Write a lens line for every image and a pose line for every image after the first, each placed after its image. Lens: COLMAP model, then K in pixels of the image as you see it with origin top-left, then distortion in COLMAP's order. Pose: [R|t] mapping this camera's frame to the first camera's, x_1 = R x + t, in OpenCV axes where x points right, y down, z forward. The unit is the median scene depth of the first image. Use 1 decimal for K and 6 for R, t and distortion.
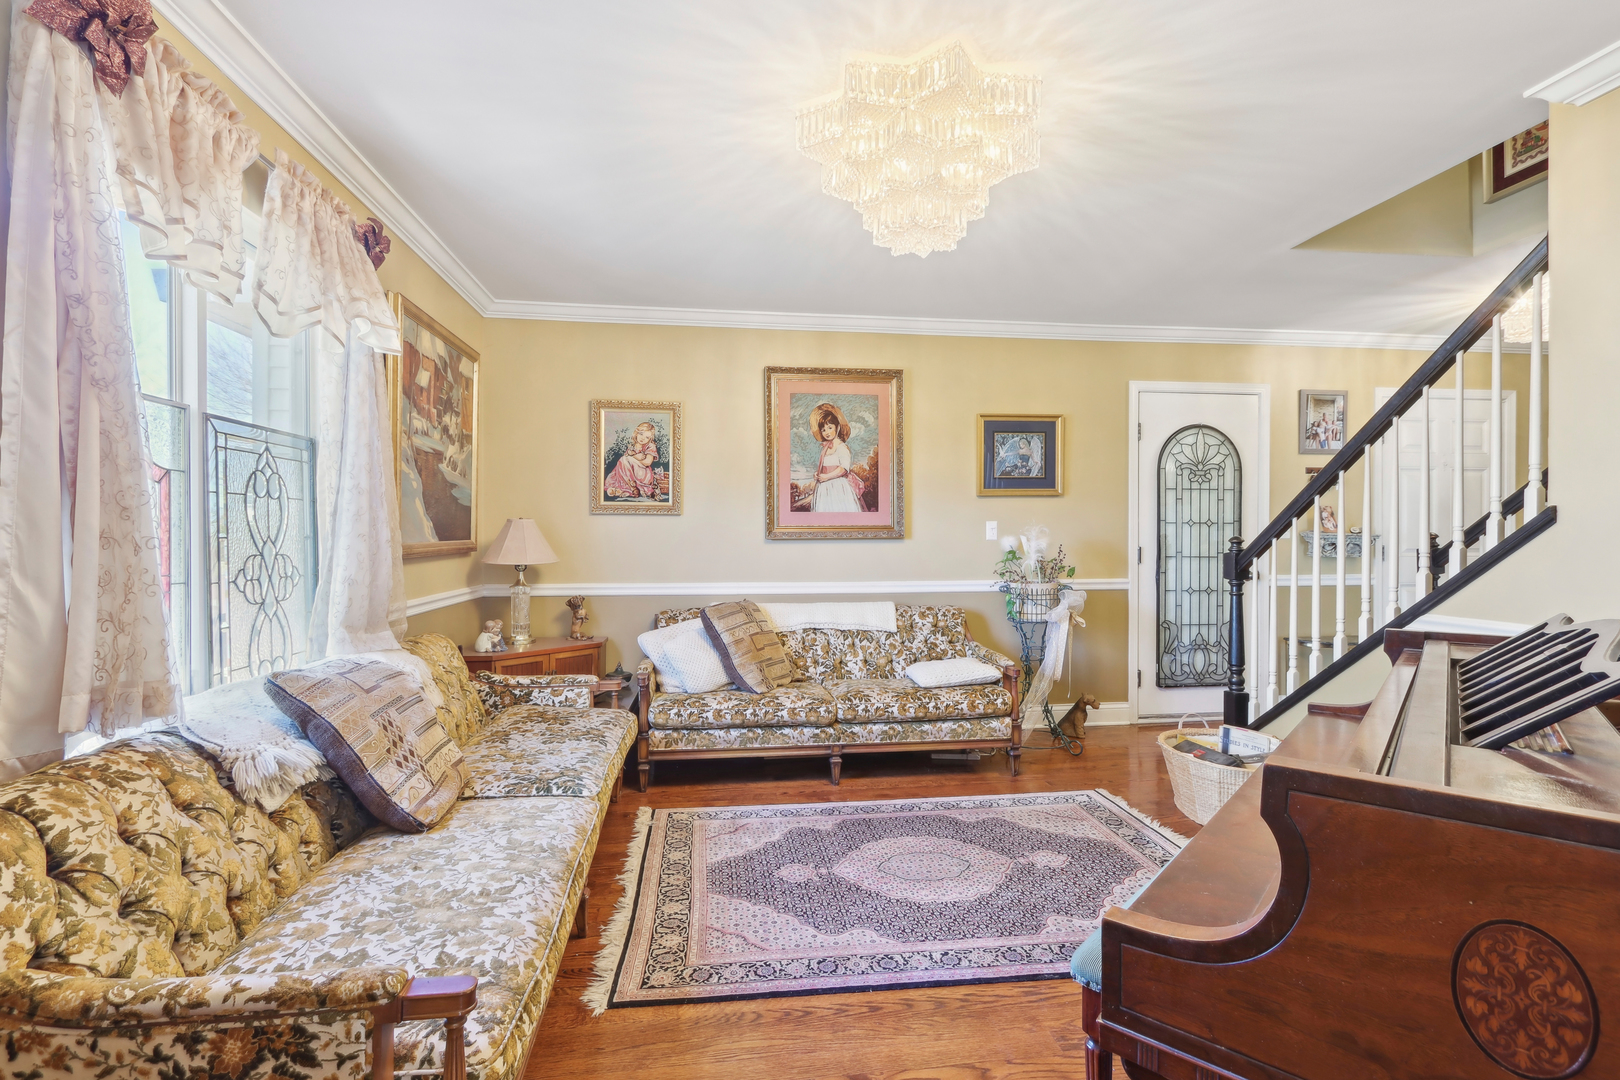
lens RADIAL K [[756.0, 0, 808.4], [0, 756.0, 538.2], [0, 0, 1]] dist [0.005897, 0.001116]
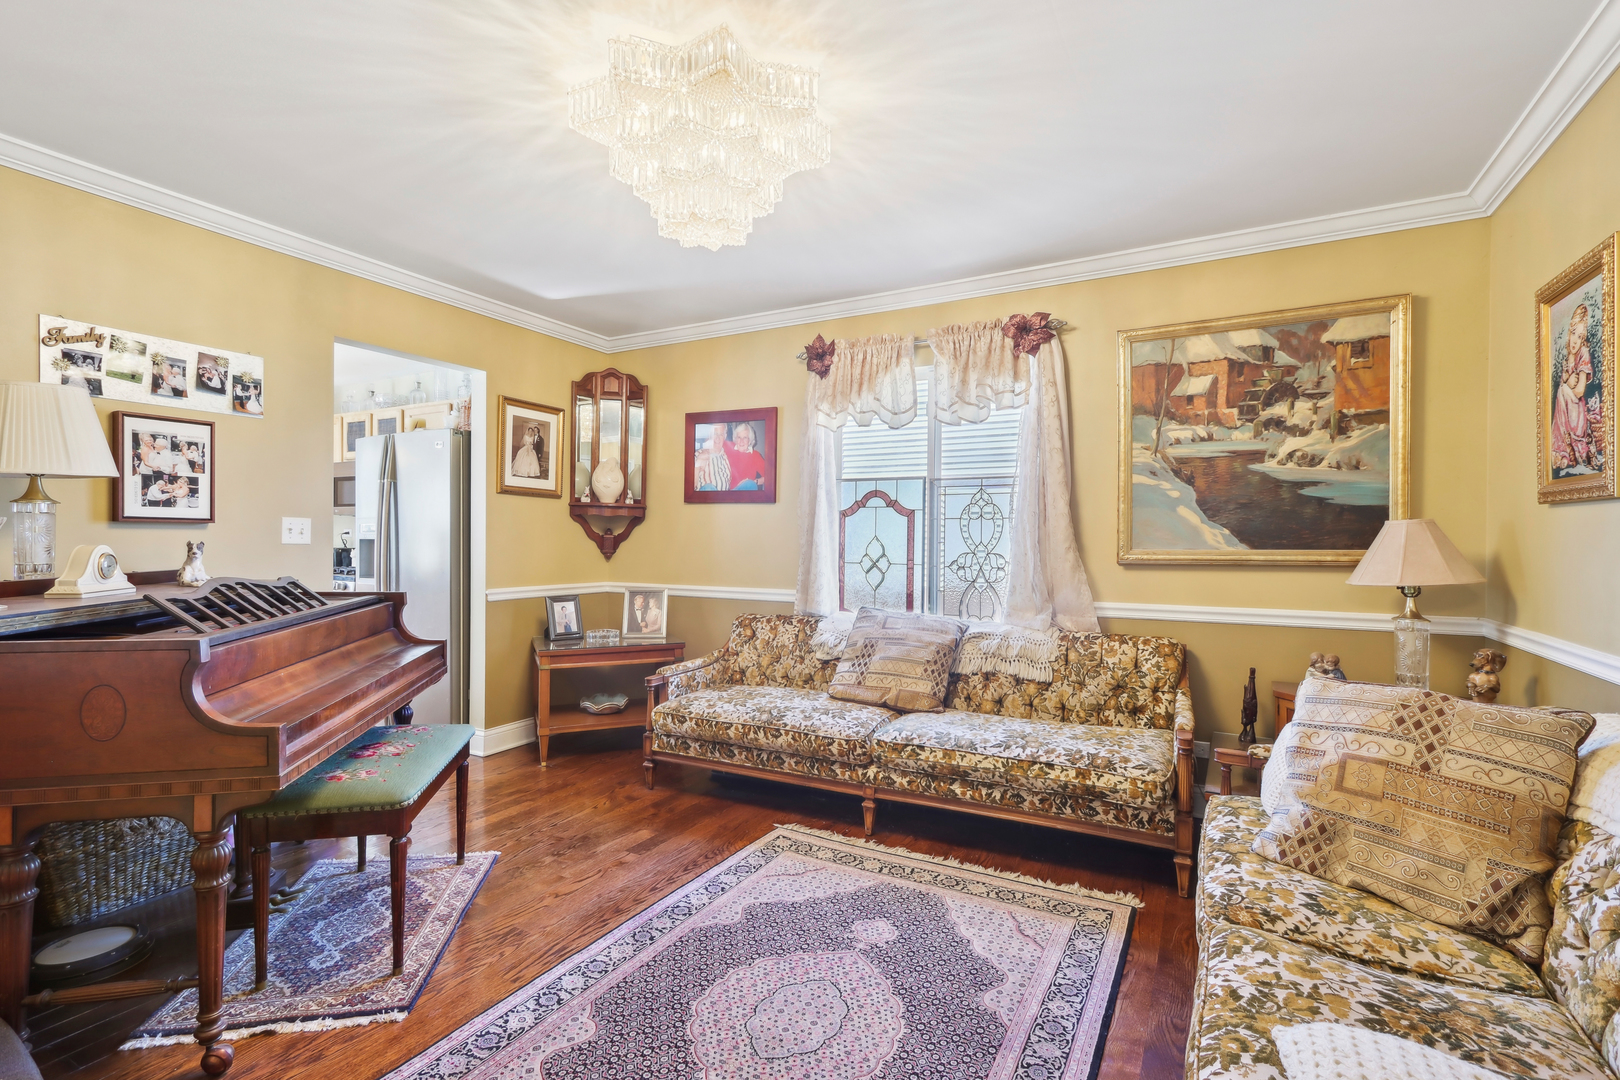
lens RADIAL K [[756.0, 0, 808.0], [0, 756.0, 541.3], [0, 0, 1]] dist [0.005897, 0.001116]
pose [[-0.579343, -0.002872, -0.815079, 0.624184], [-0.009135, 0.999954, 0.002970, -0.003931], [0.815033, 0.009167, -0.579342, 1.221913]]
